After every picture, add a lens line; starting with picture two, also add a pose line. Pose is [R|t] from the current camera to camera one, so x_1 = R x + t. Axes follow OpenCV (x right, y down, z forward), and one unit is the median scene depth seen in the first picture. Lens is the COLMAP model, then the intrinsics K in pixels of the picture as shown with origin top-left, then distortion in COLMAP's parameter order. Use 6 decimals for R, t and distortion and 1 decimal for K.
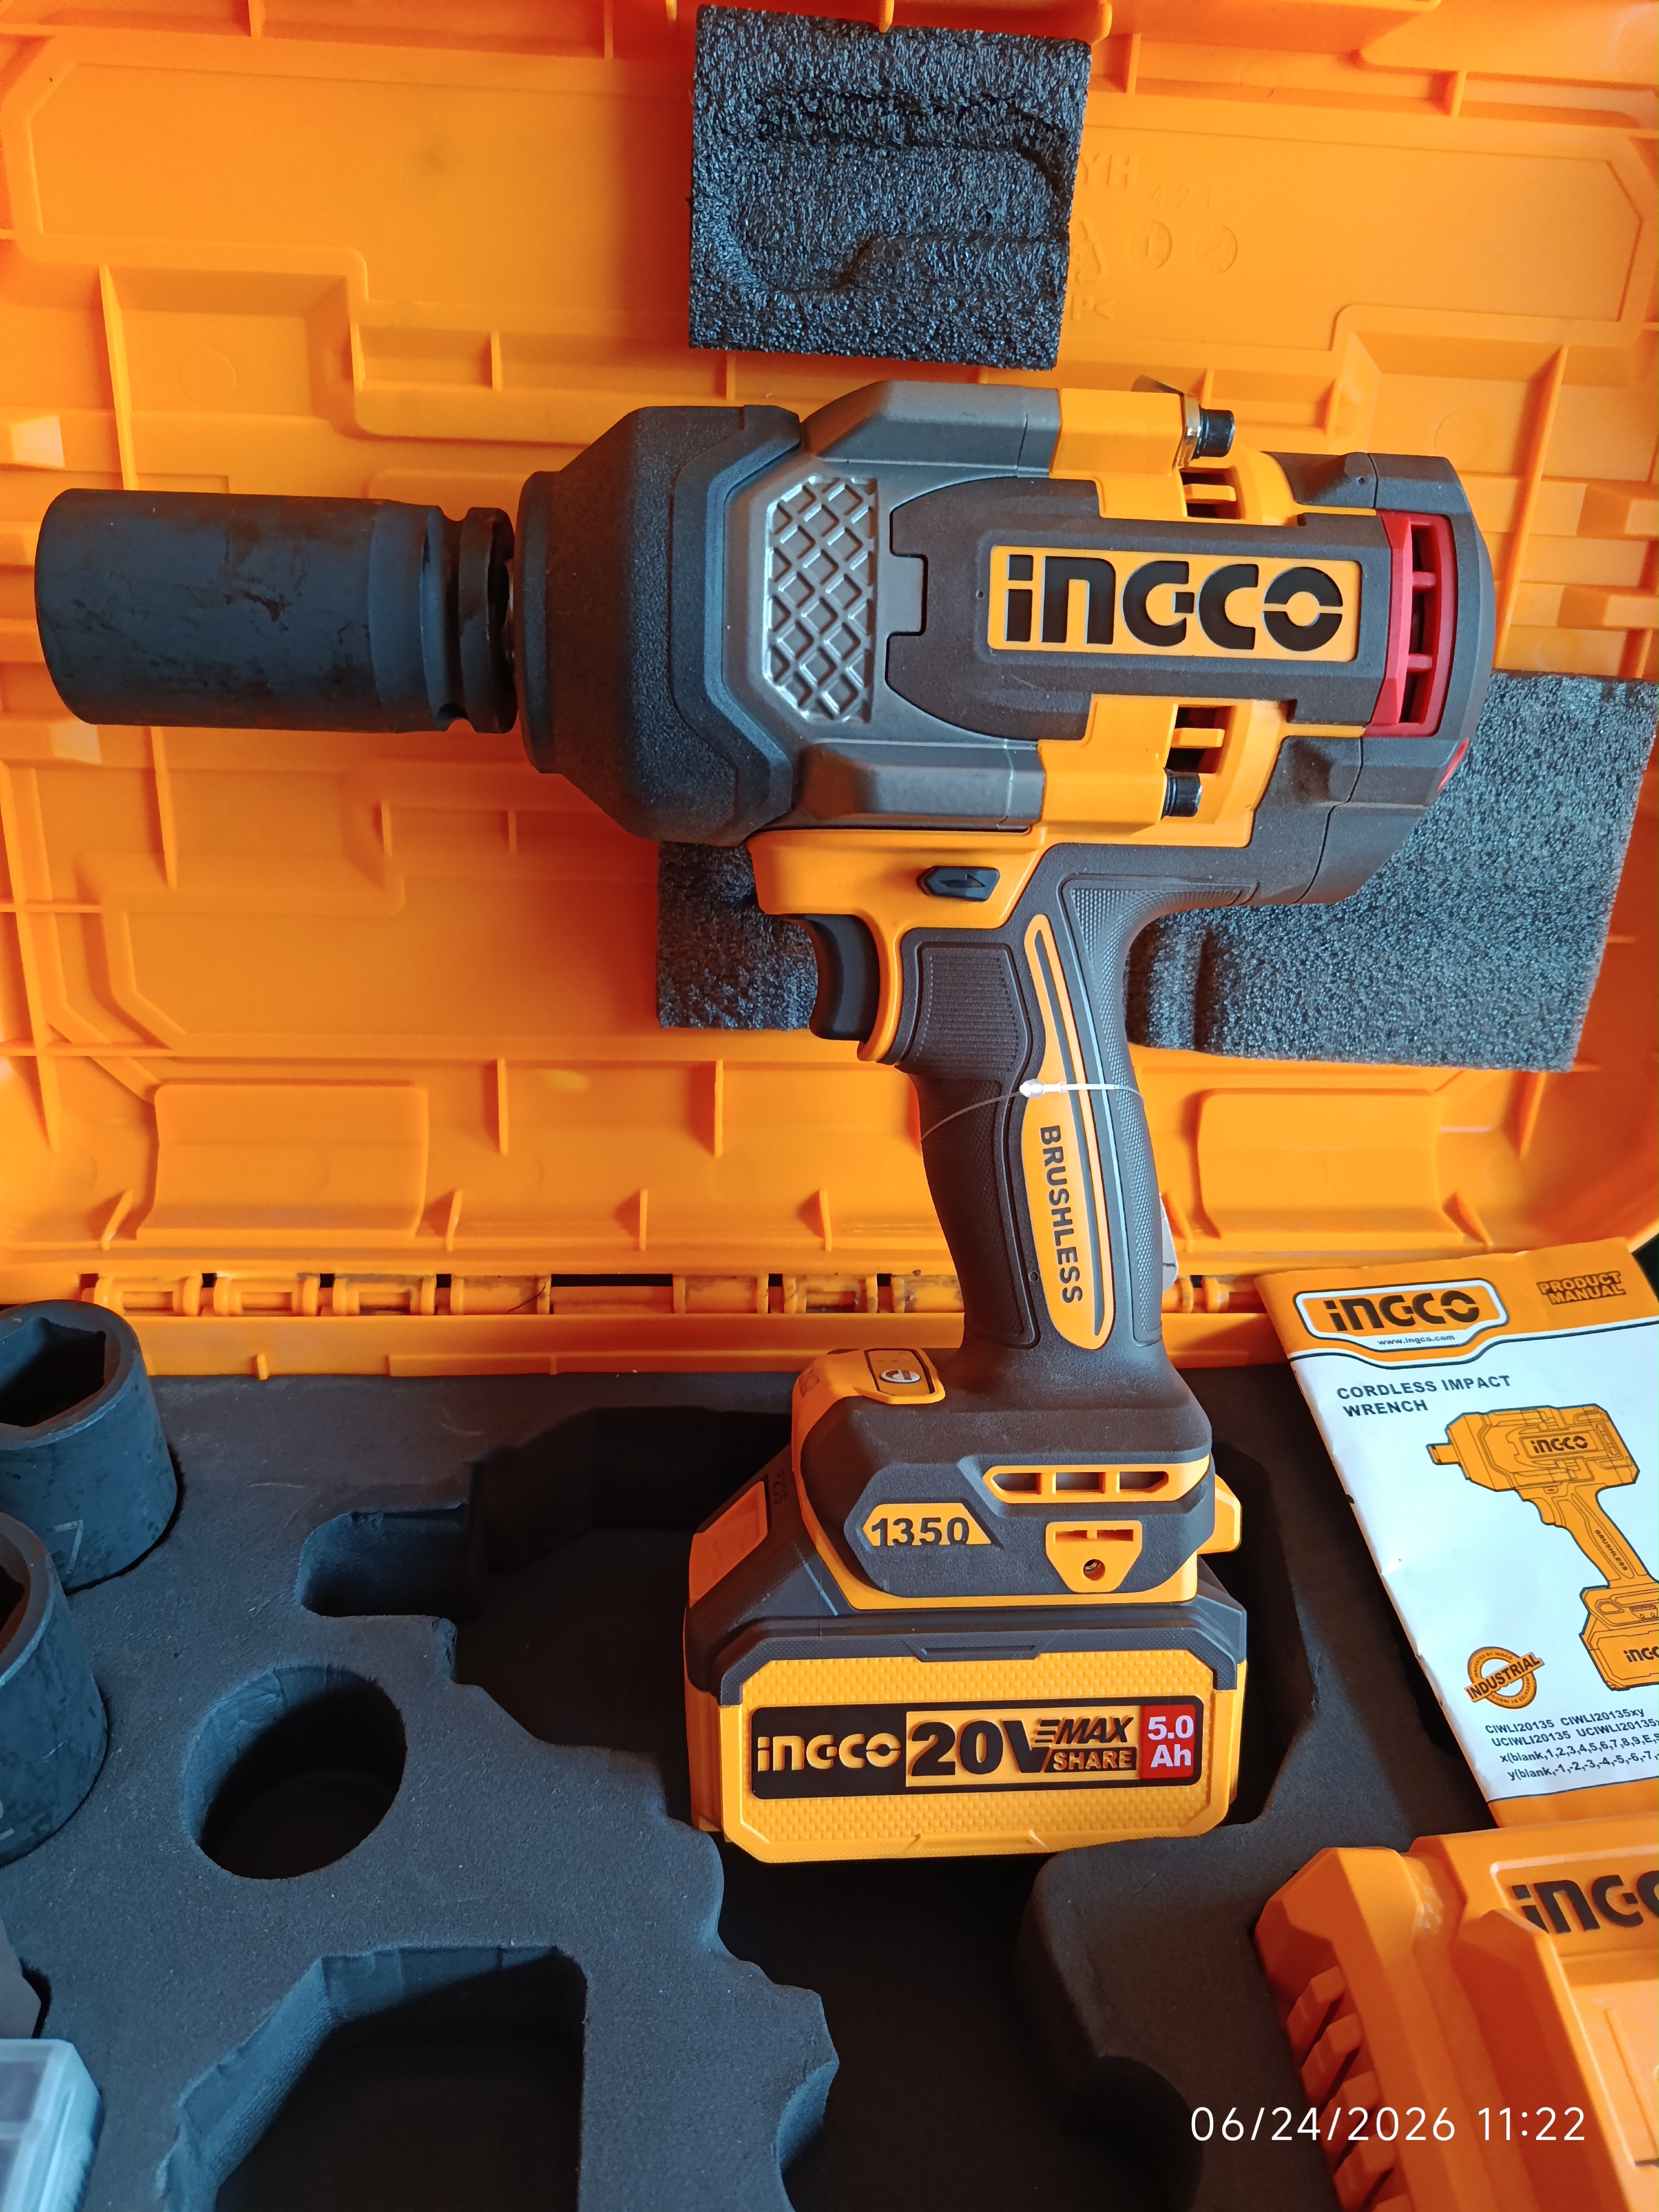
lens RADIAL K [[1587.7, 0, 829.5], [0, 1587.7, 1106.0], [0, 0, 1]] dist [0.005231, -0.037309]
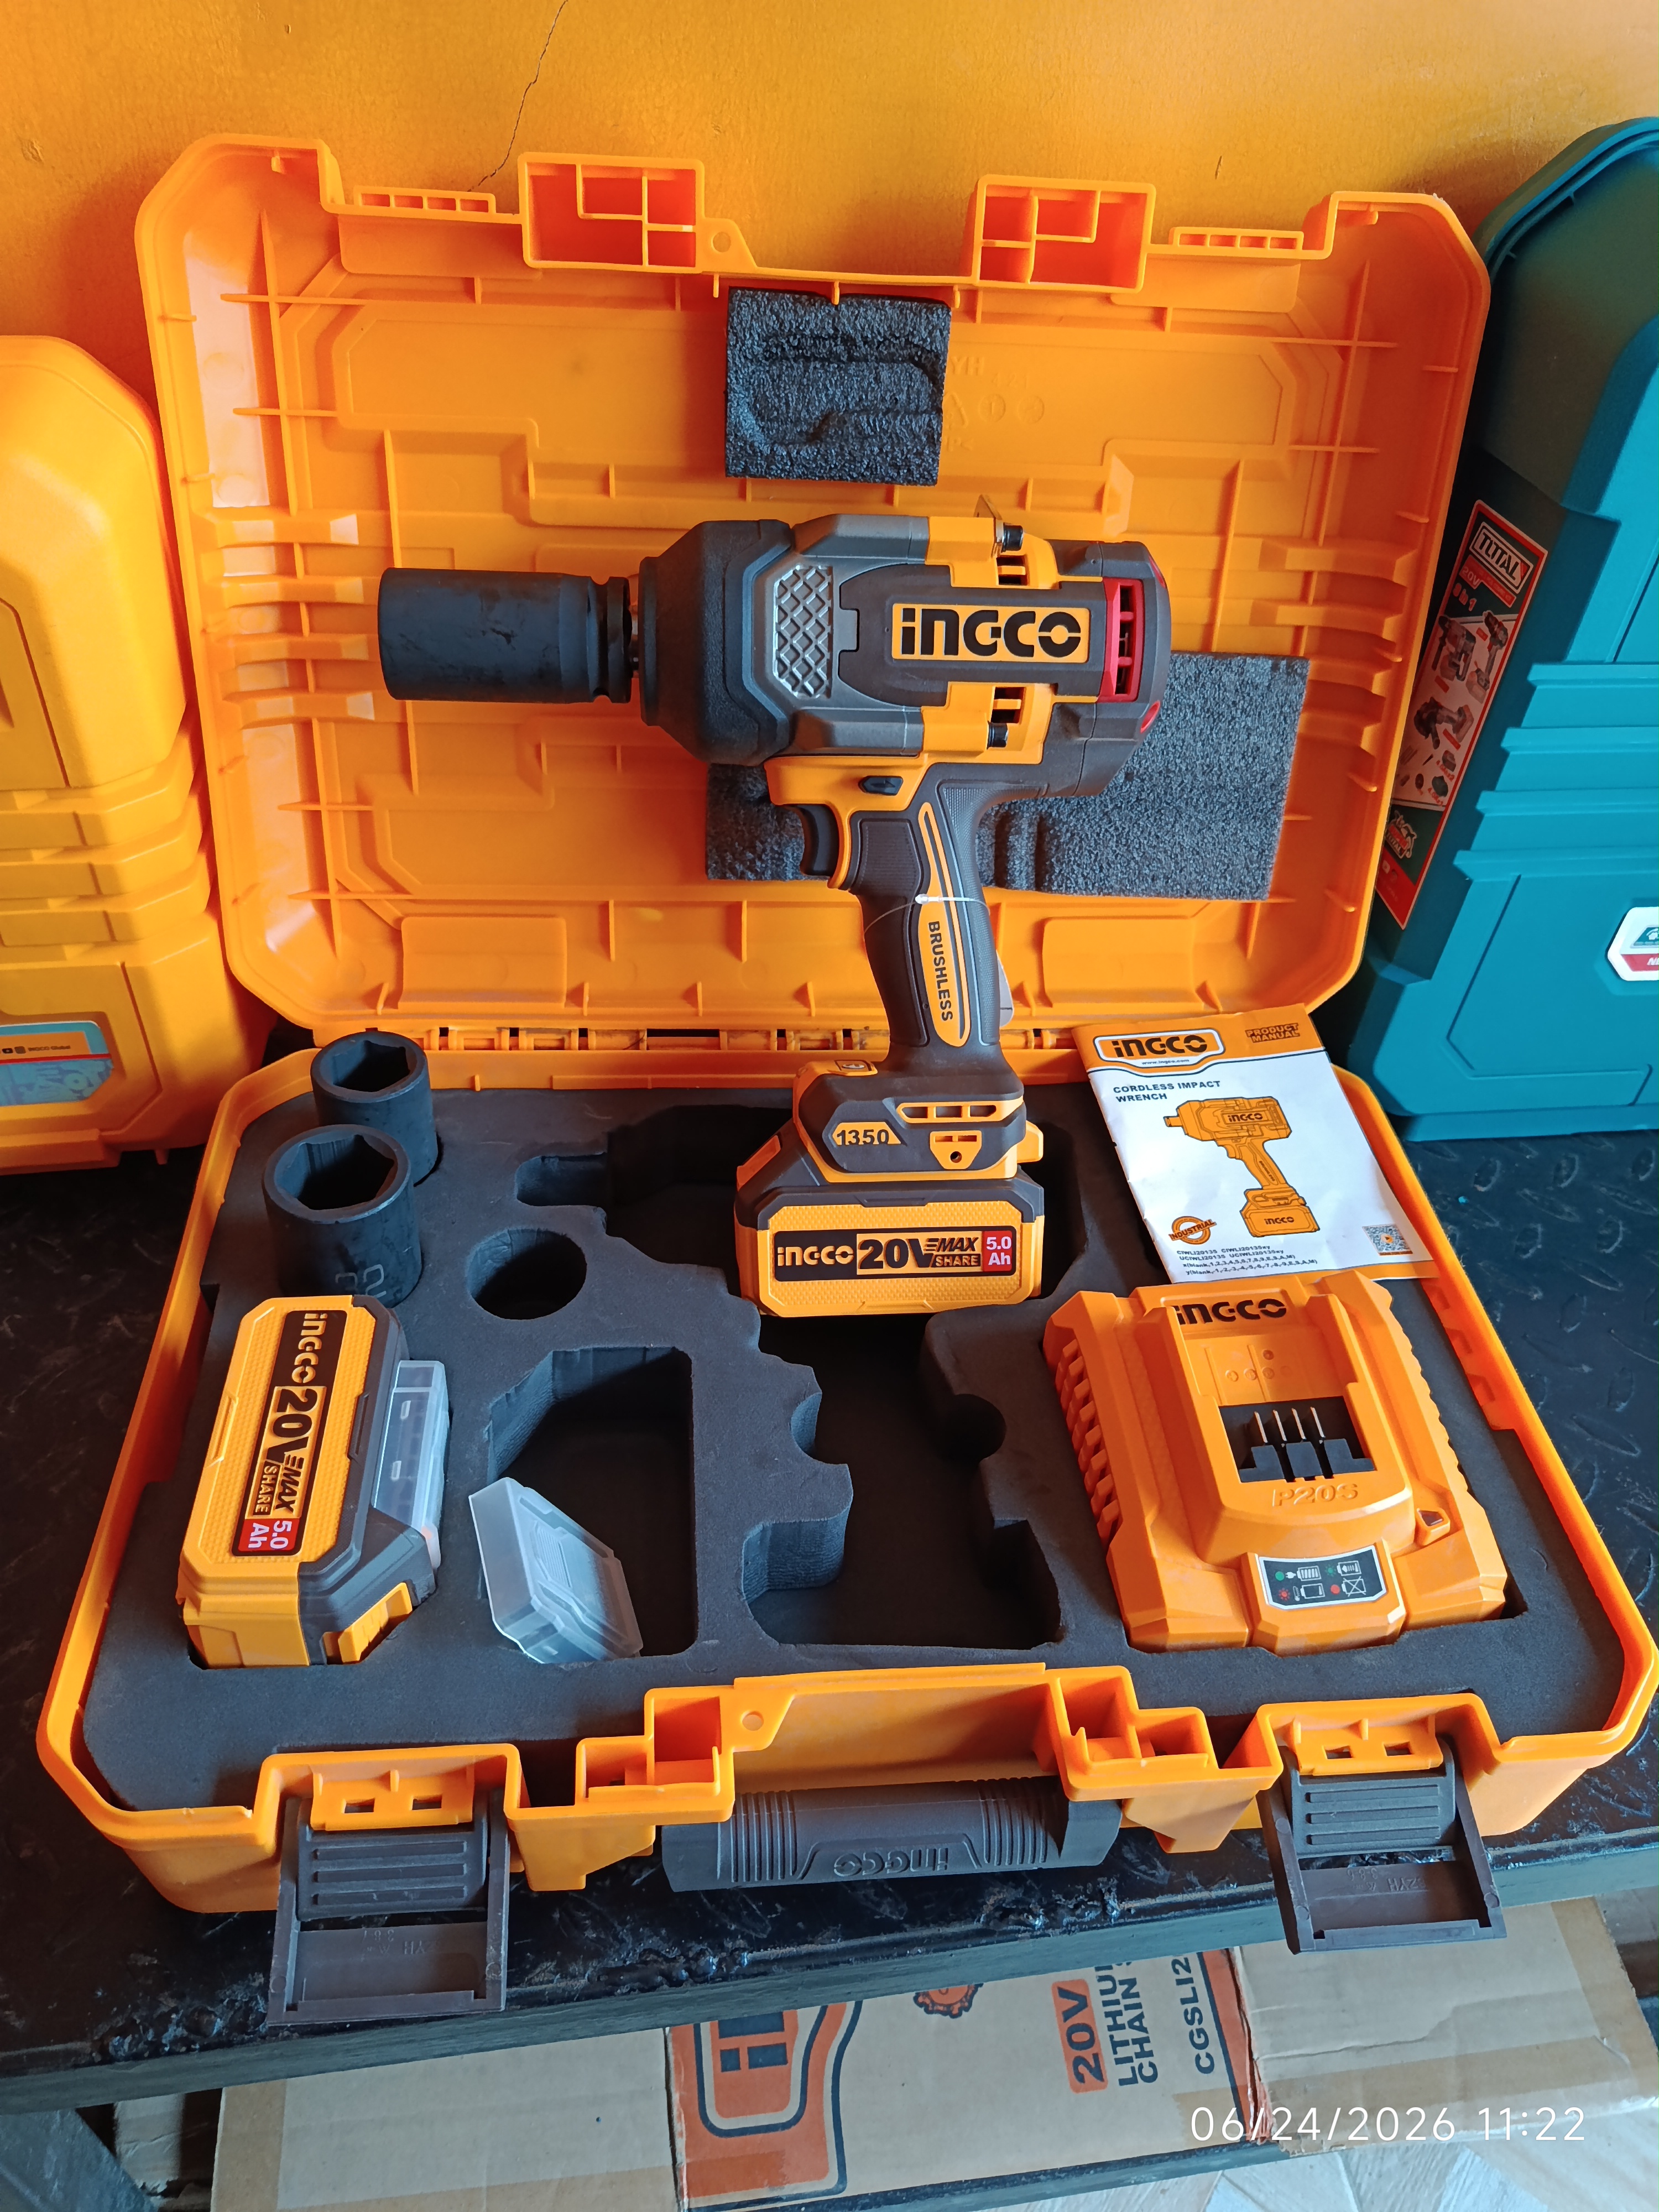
lens RADIAL K [[1630.0, 0, 827.7], [0, 1630.0, 1130.9], [0, 0, 1]] dist [0.095129, -0.235519]
pose [[0.999907, -0.012319, 0.005878, 0.004135], [0.011981, 0.998449, 0.054371, 0.146850], [-0.006539, -0.054296, 0.998503, -0.864382]]
